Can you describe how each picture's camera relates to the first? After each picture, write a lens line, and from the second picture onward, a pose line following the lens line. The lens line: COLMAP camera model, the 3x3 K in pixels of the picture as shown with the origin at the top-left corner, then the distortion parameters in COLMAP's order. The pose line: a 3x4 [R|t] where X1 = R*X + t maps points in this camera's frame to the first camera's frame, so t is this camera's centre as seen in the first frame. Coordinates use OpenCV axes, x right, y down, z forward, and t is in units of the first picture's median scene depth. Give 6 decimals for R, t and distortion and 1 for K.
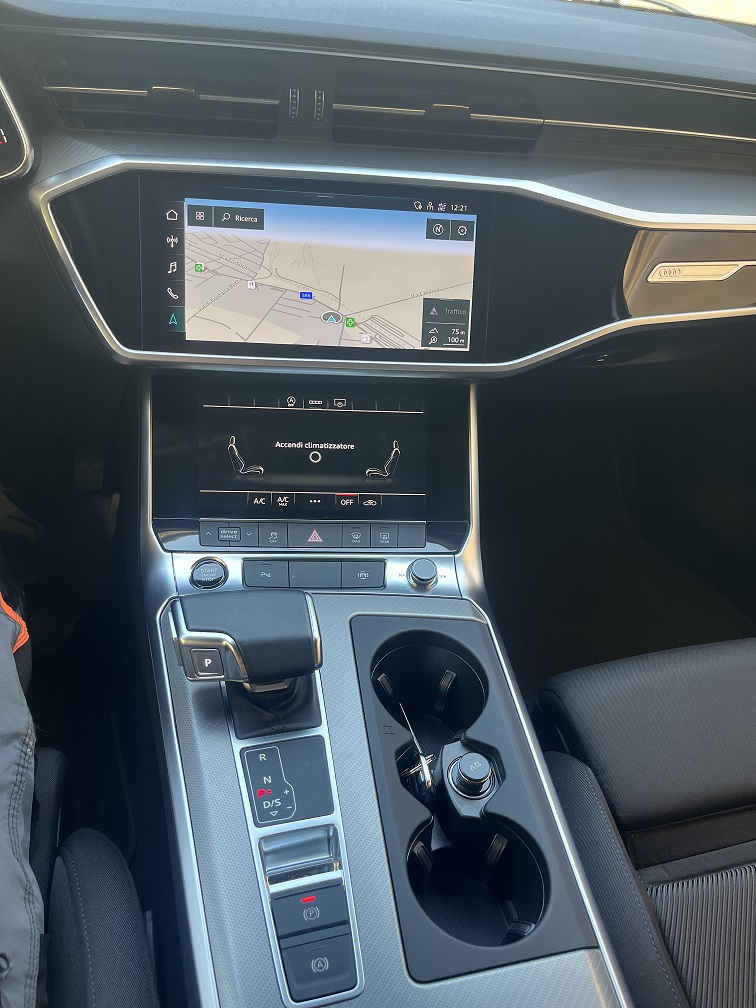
lens RADIAL K [[767.3, 0, 372.5], [0, 767.3, 500.8], [0, 0, 1]] dist [0.080809, -0.152867]
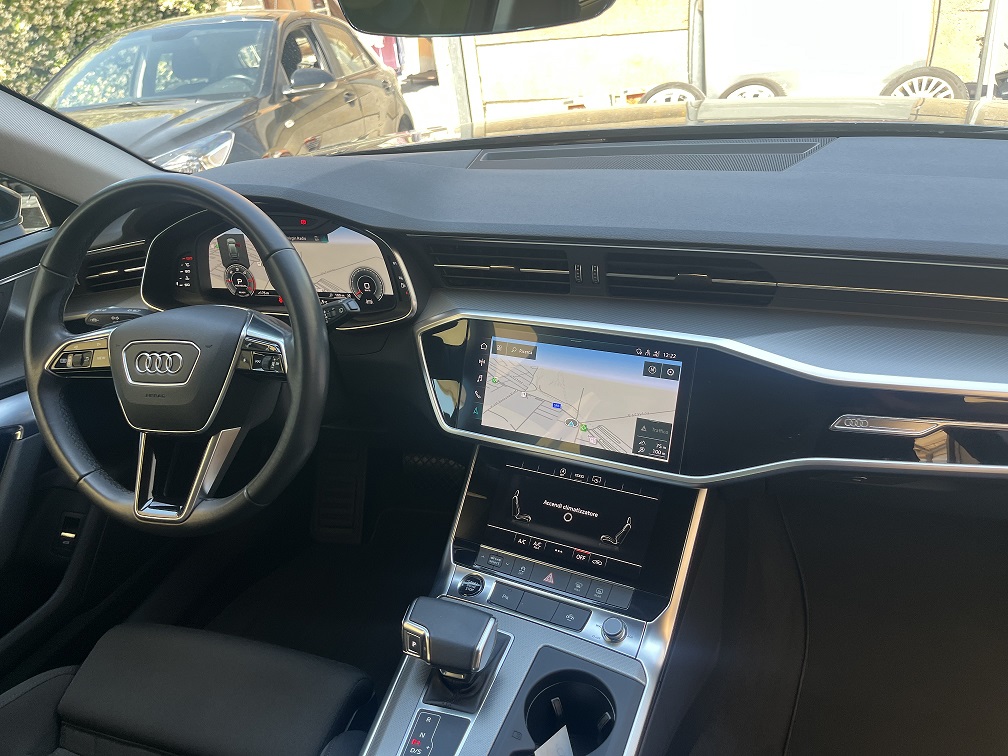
lens RADIAL K [[767.3, 0, 504.0], [0, 767.3, 378.0], [0, 0, 1]] dist [0.080809, -0.152867]
pose [[0.821963, 0.108605, -0.559090, 0.613155], [-0.185881, 0.979052, -0.083095, -0.179509], [0.538353, 0.172225, 0.824933, -0.222978]]
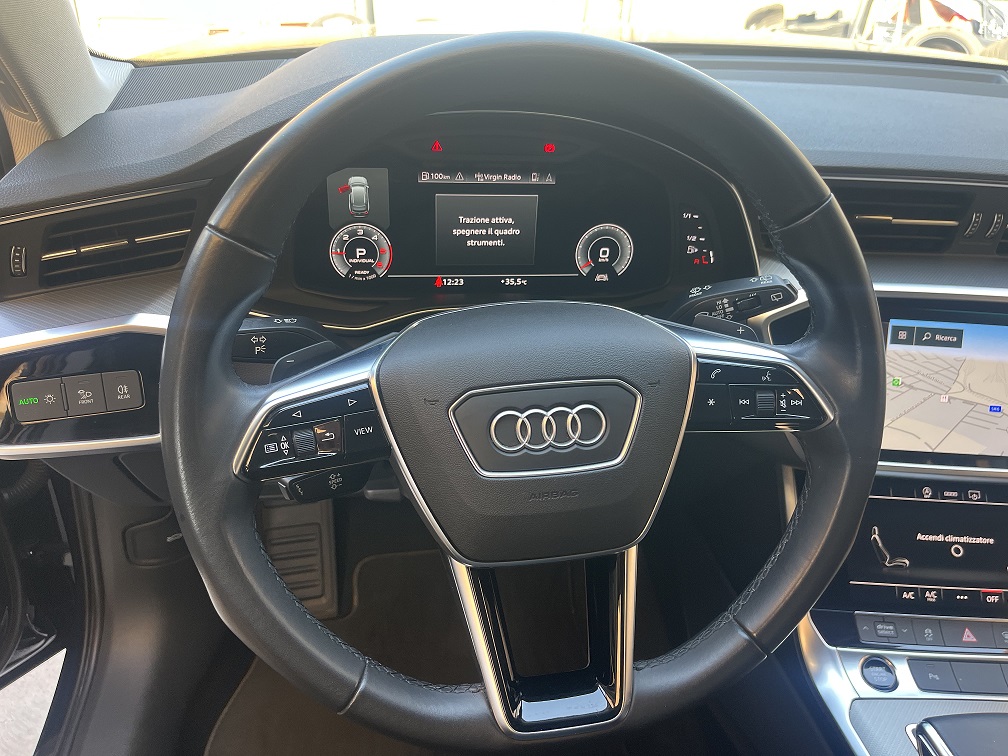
lens RADIAL K [[767.3, 0, 504.0], [0, 767.3, 378.0], [0, 0, 1]] dist [0.080809, -0.152867]
pose [[0.993351, 0.035508, -0.109515, -0.622196], [-0.044614, 0.995645, -0.081855, -0.191929], [0.106131, 0.086197, 0.990609, -0.097080]]
